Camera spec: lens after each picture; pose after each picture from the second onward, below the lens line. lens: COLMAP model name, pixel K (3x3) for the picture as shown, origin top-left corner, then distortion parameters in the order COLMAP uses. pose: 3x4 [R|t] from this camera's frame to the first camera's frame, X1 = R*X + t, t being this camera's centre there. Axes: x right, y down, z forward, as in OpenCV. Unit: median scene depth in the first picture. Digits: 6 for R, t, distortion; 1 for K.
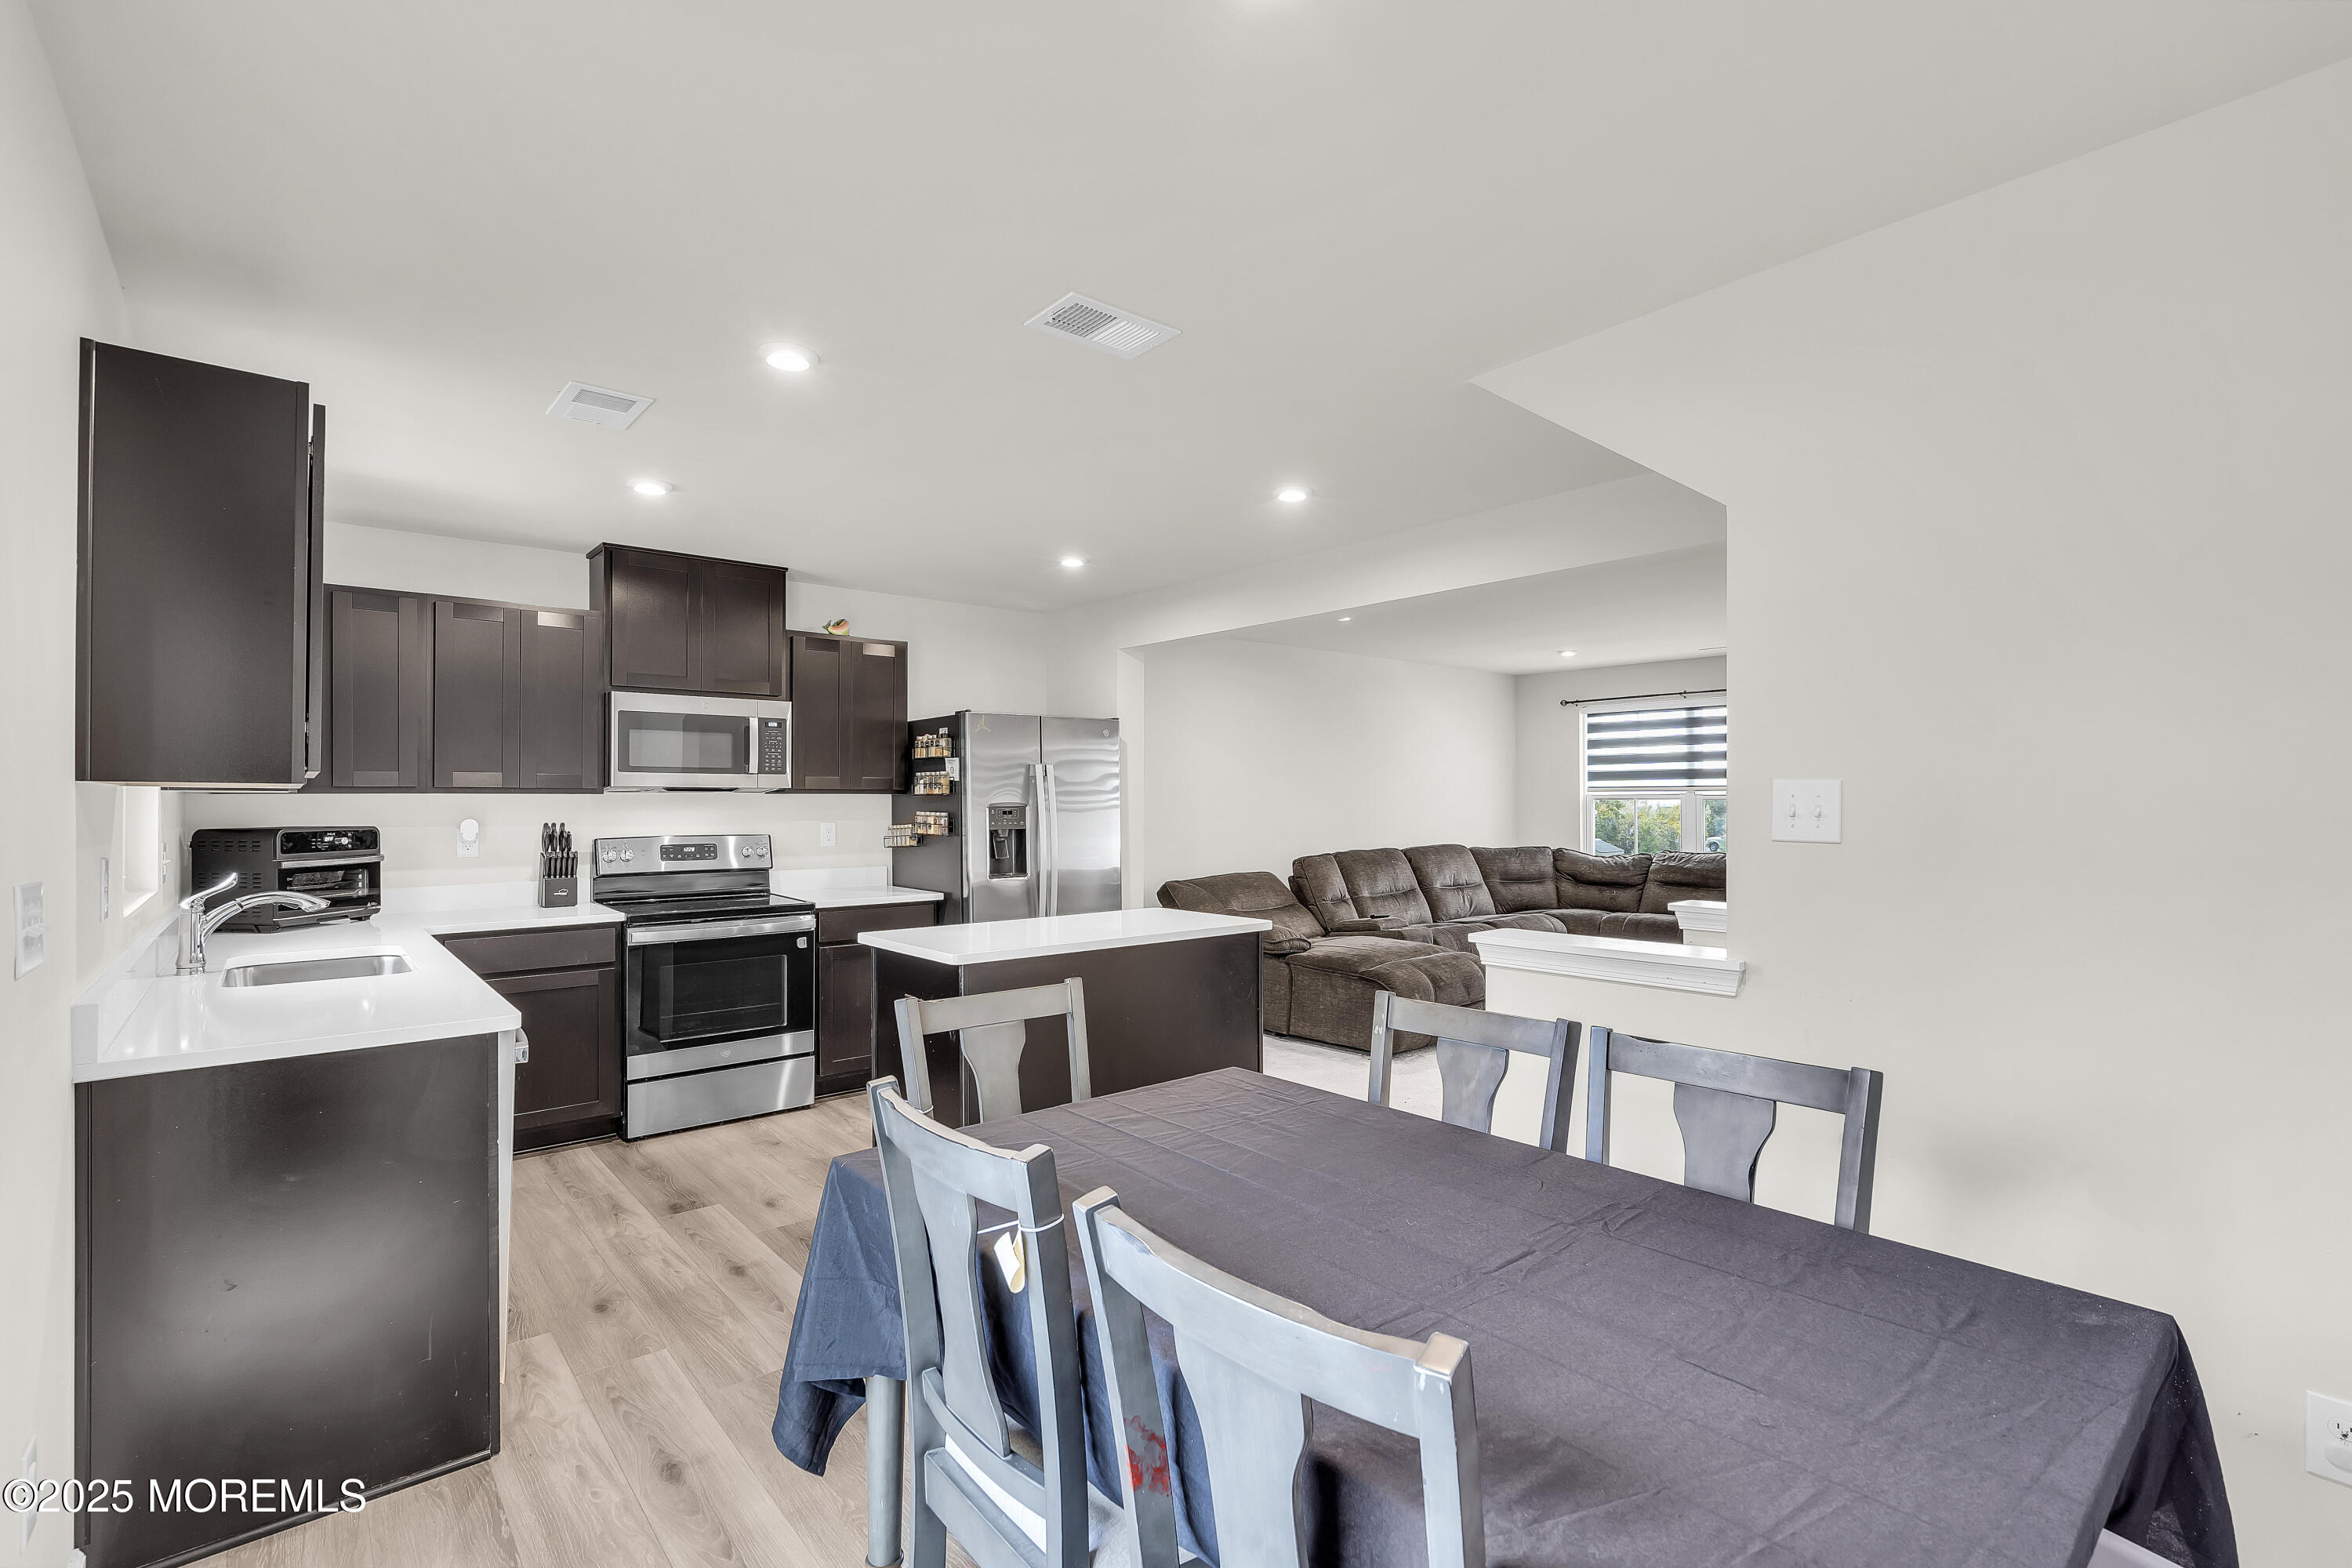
lens RADIAL K [[1065.4, 0, 1176.8], [0, 1065.4, 795.6], [0, 0, 1]] dist [-0.002192, 0.000302]
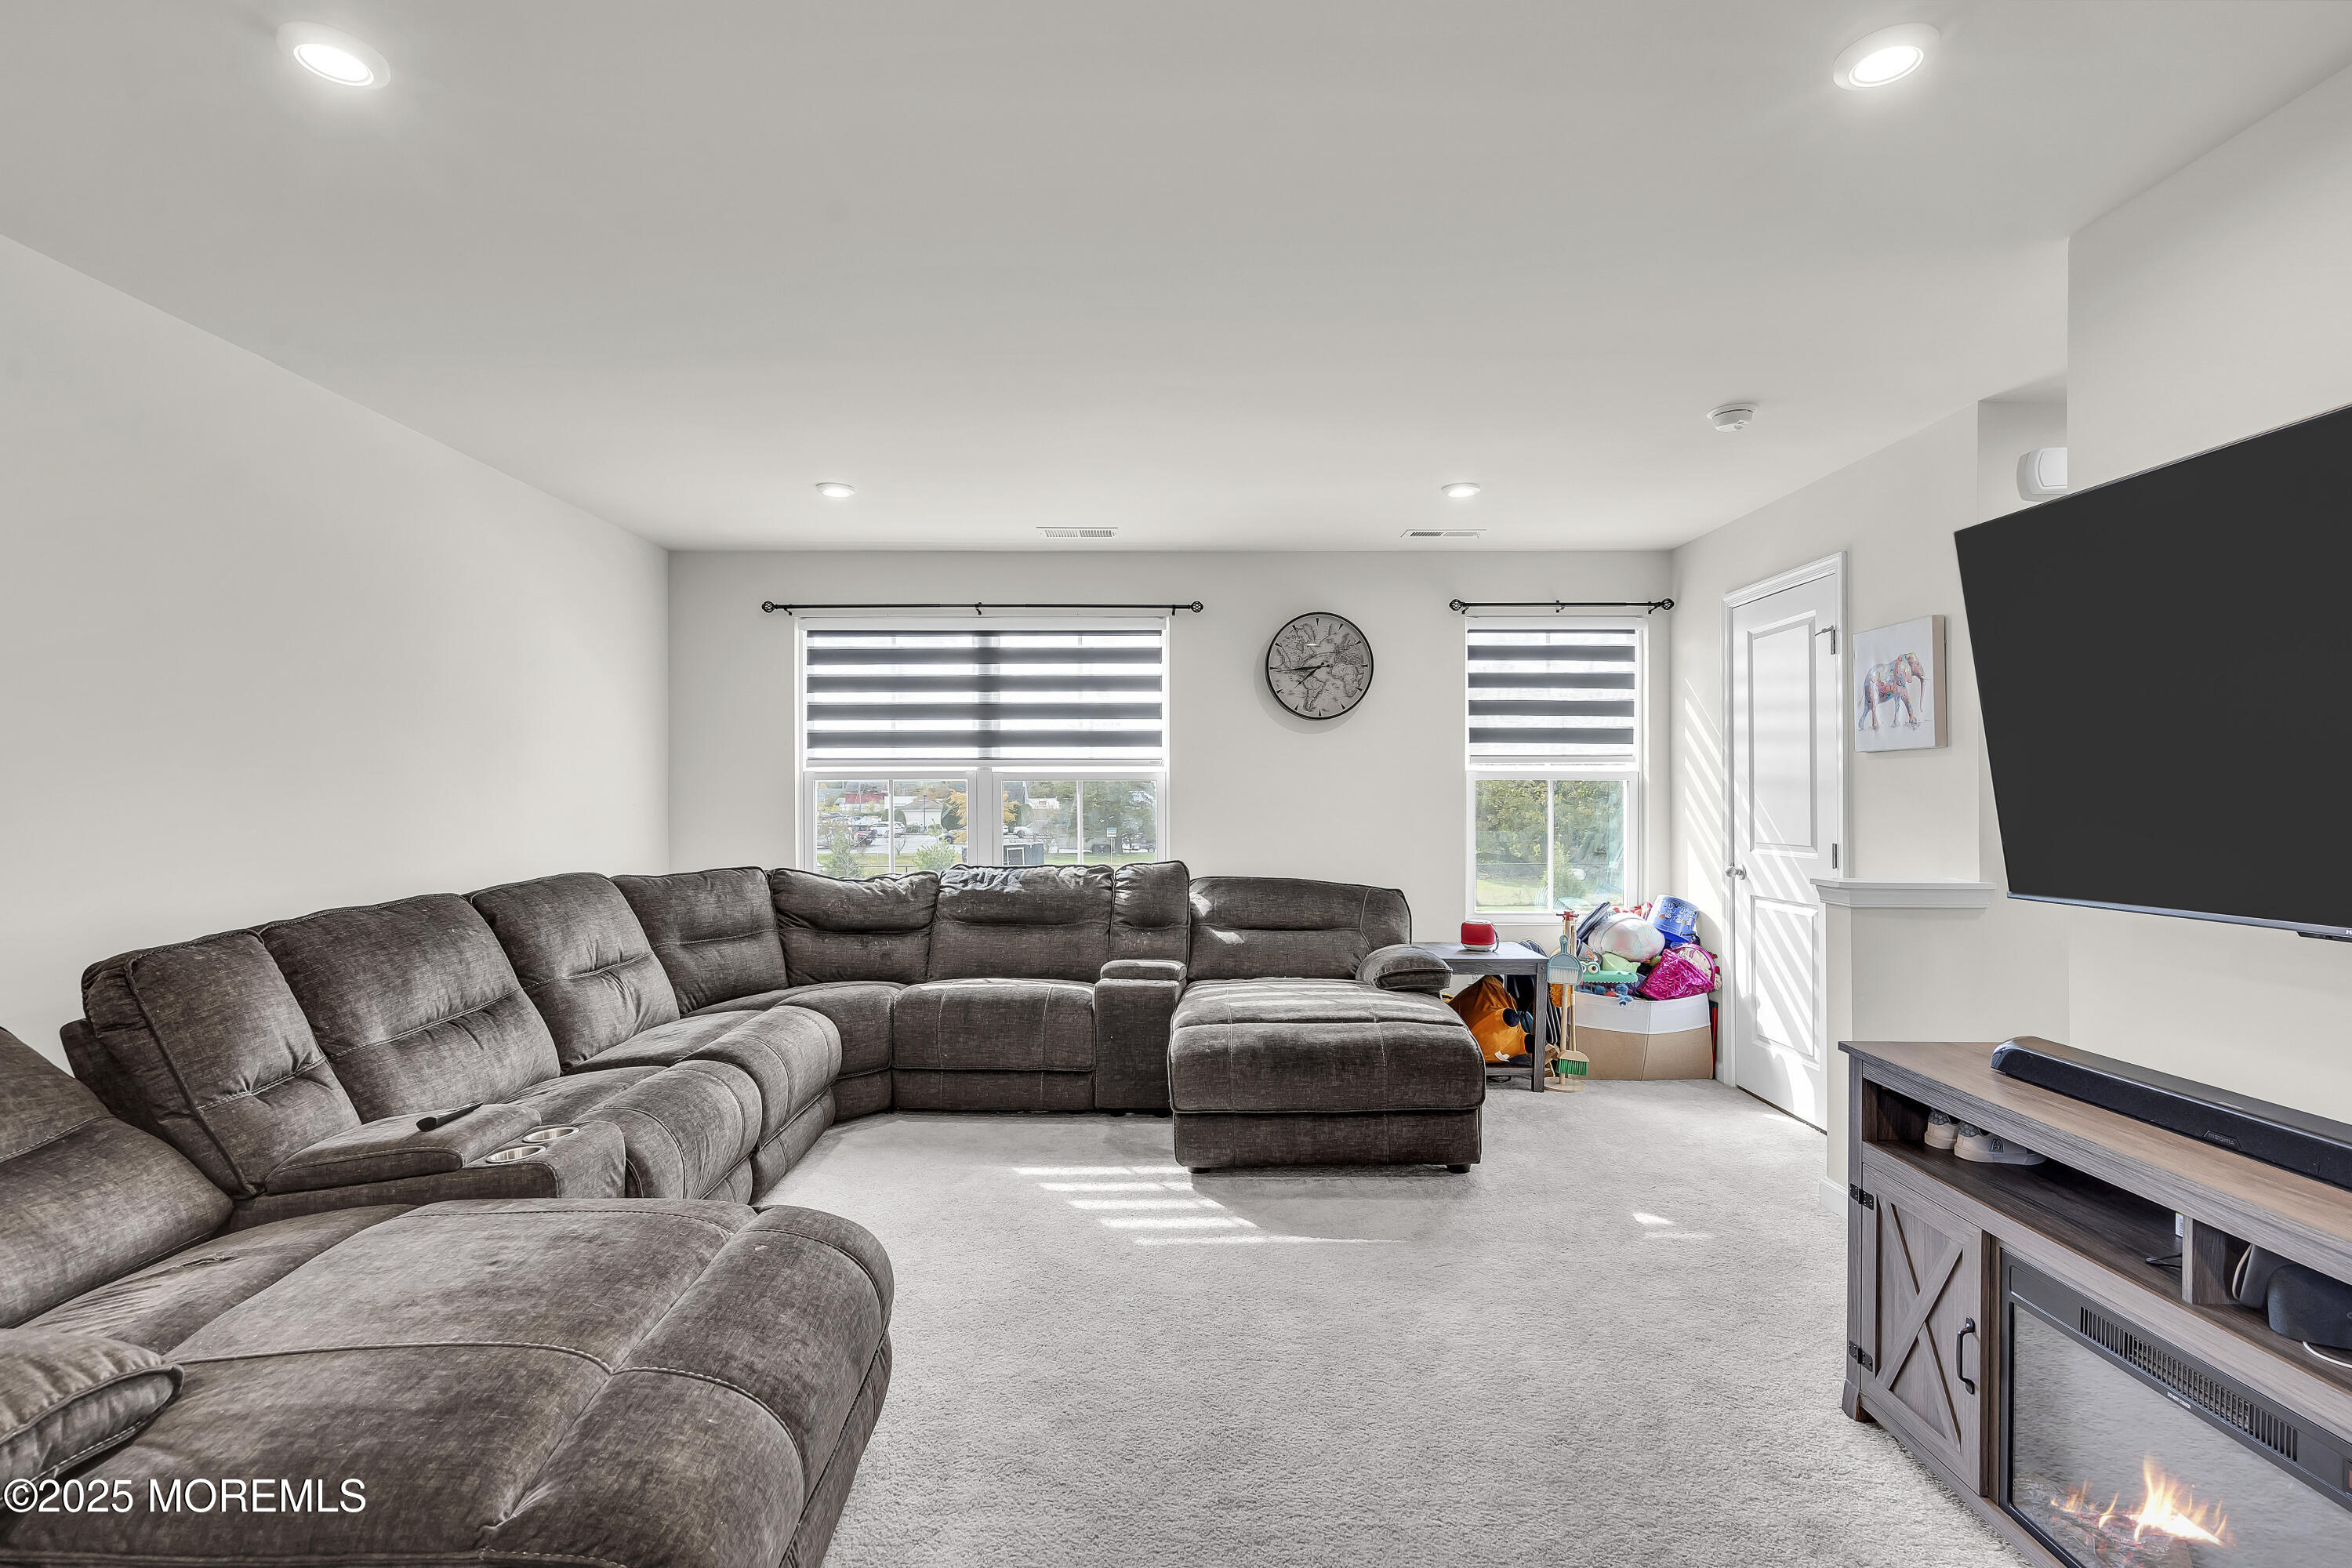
lens RADIAL K [[1119.9, 0, 1180.6], [0, 1119.9, 795.0], [0, 0, 1]] dist [-0.000798, 0.001577]
pose [[0.644234, 0.000421, 0.764828, 0.096268], [-0.002839, 0.999994, 0.001841, 0.017765], [-0.764823, -0.003357, 0.644232, 0.813264]]
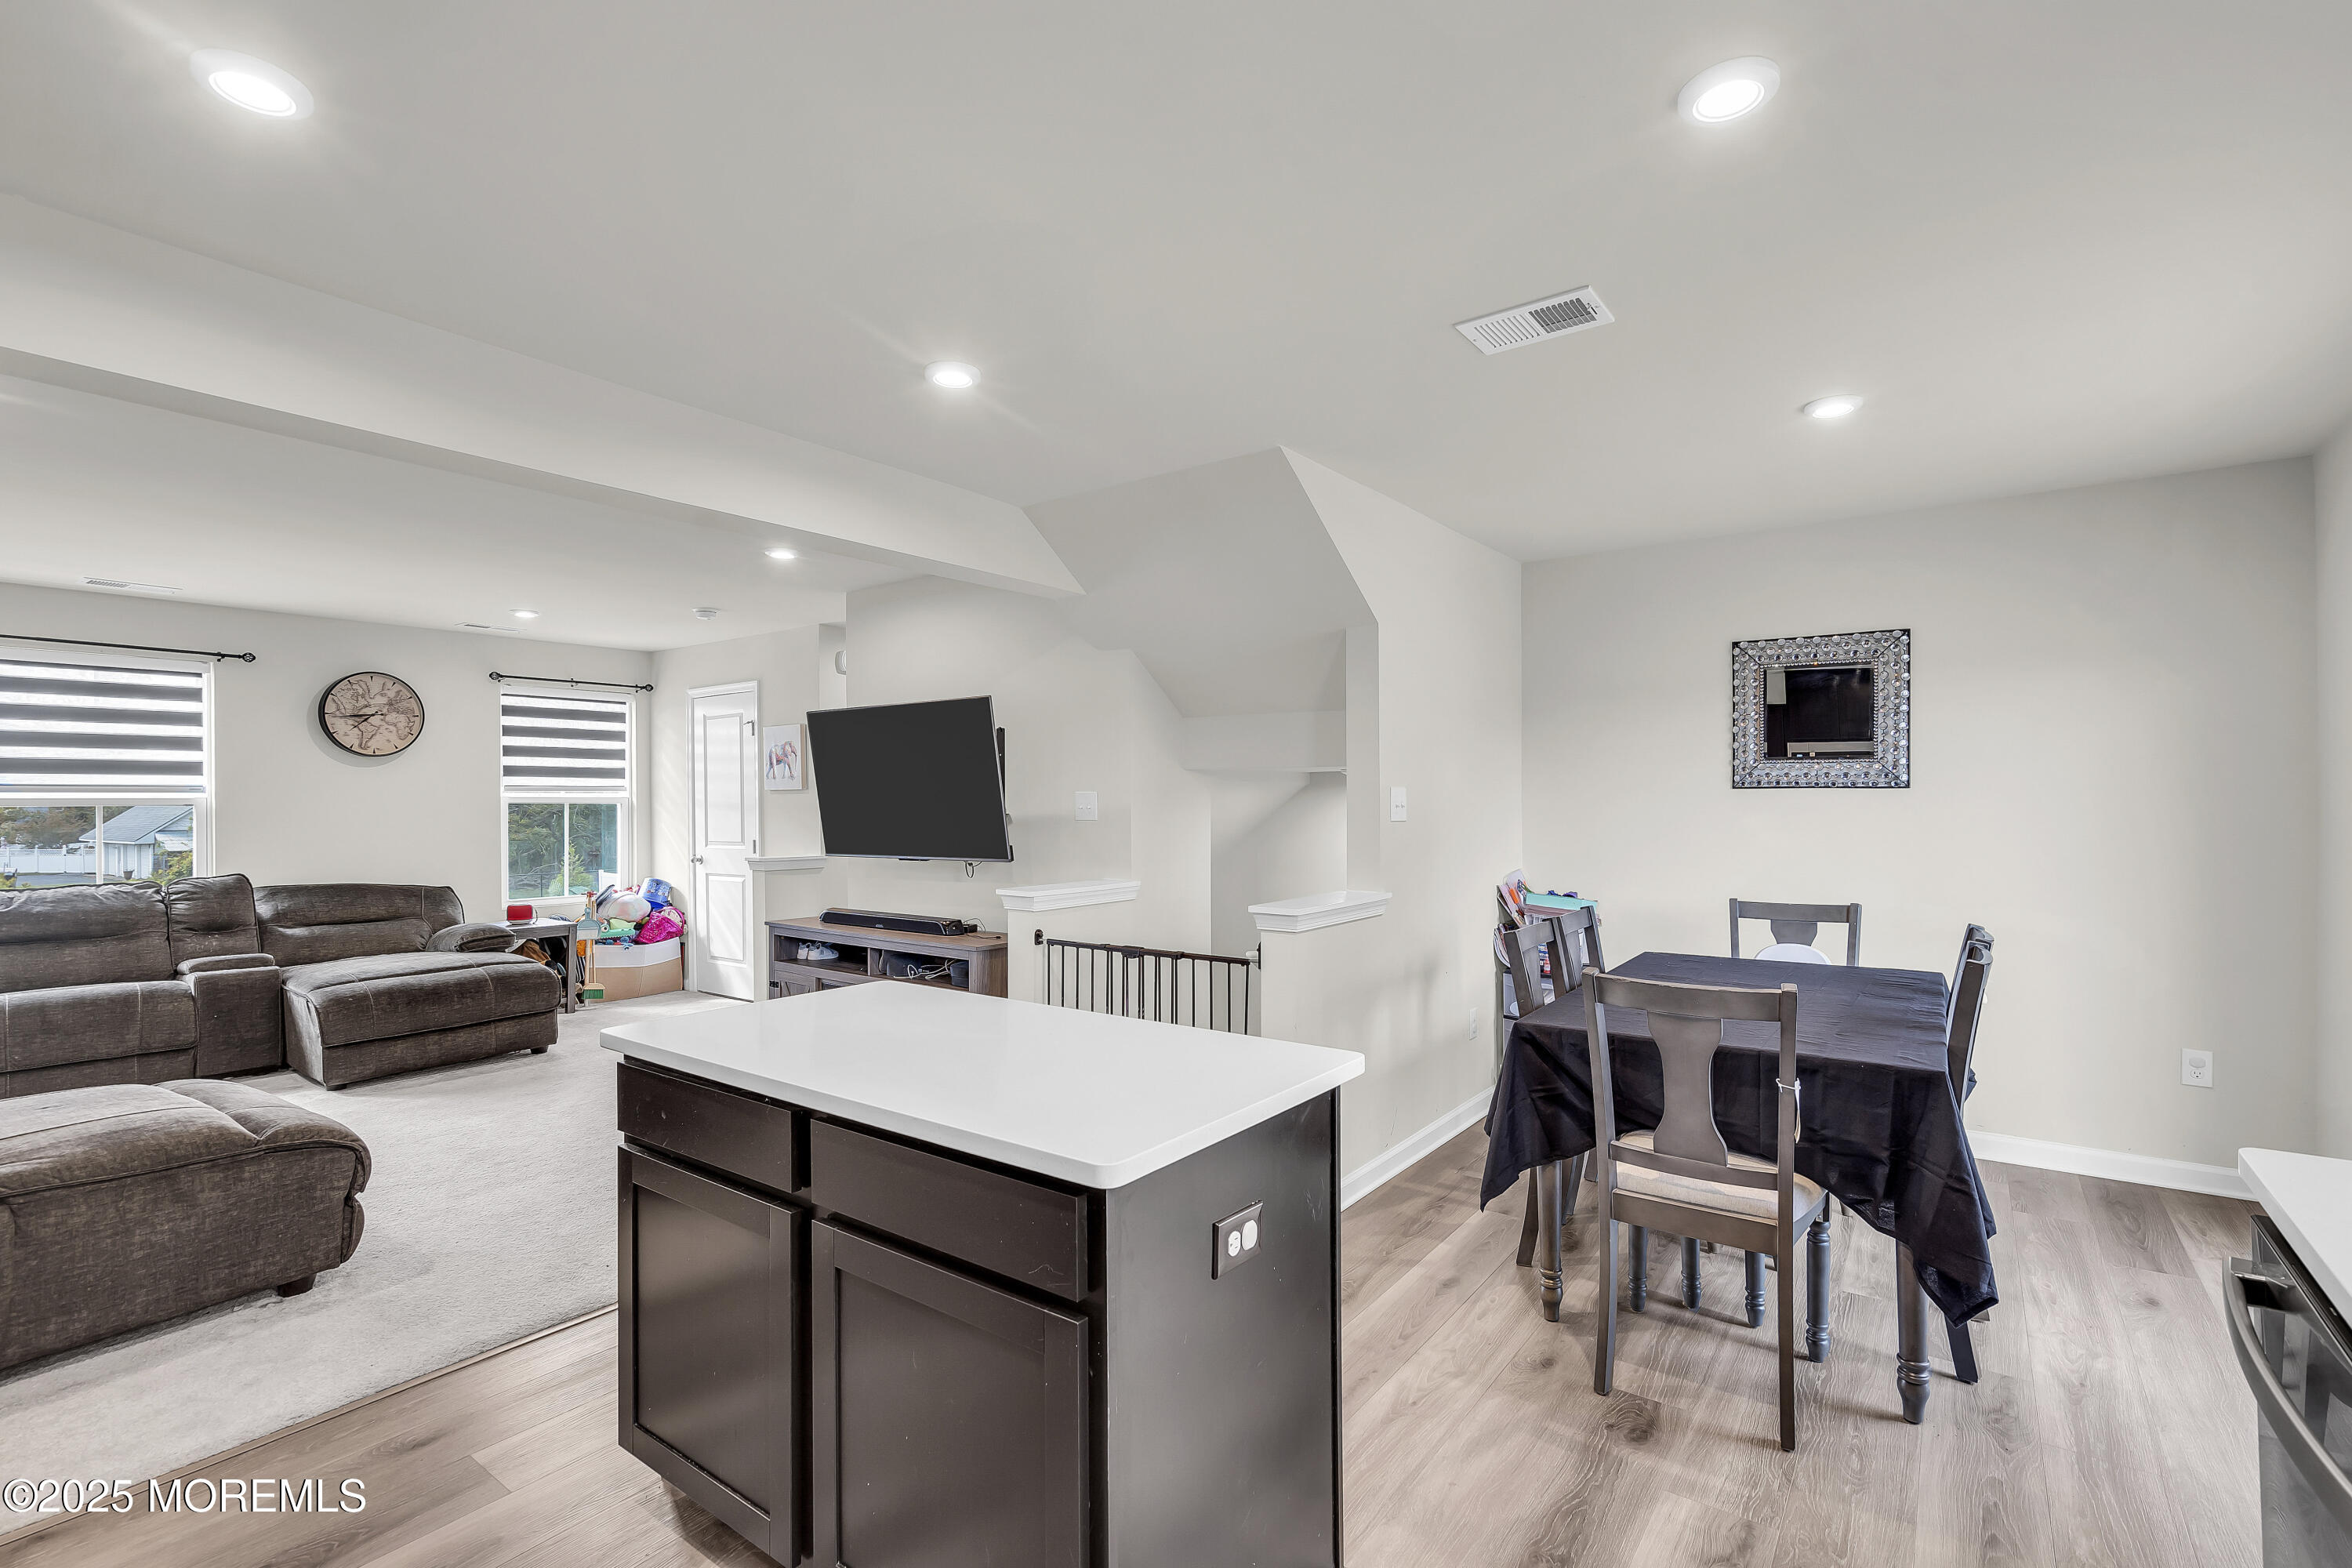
lens RADIAL K [[1062.0, 0, 1174.4], [0, 1062.0, 802.5], [0, 0, 1]] dist [0.000568, 0.001143]
pose [[-0.222480, 0.000792, 0.974937, -0.455955], [0.002406, 0.999997, -0.000263, 0.005783], [-0.974934, 0.002287, -0.222481, 0.745985]]
